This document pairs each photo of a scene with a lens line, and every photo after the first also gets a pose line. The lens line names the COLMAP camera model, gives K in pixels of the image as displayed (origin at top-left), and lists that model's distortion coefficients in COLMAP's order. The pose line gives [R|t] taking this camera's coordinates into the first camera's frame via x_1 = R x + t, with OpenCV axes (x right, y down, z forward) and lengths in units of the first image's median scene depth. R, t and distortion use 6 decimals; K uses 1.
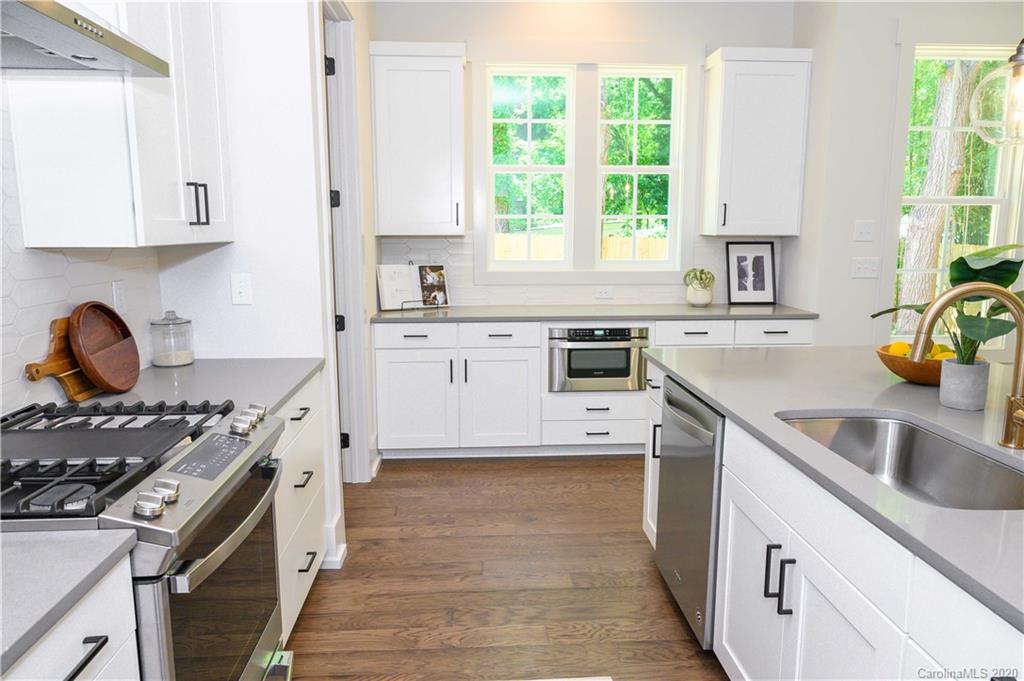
lens RADIAL K [[691.3, 0, 512.0], [0, 691.3, 340.5], [0, 0, 1]] dist [0.000591, 0.001207]
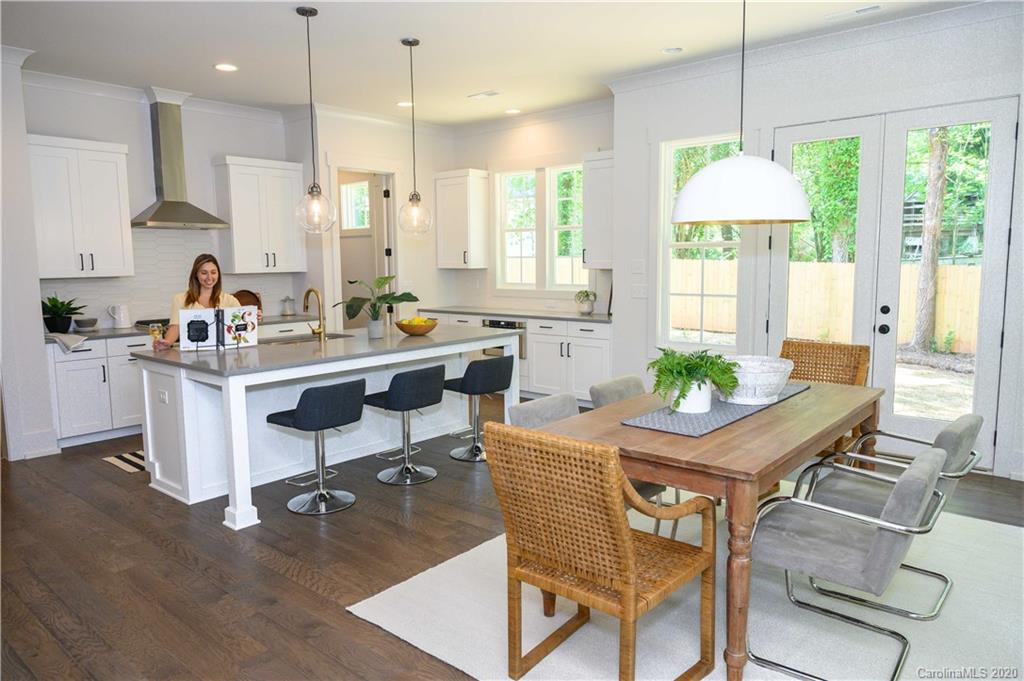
lens RADIAL K [[691.3, 0, 512.0], [0, 691.3, 340.5], [0, 0, 1]] dist [0.000591, 0.001207]
pose [[0.726611, 0.076711, -0.682754, 1.259076], [-0.100602, 0.994916, 0.004720, 0.020384], [0.679644, 0.065257, 0.730634, -0.262151]]
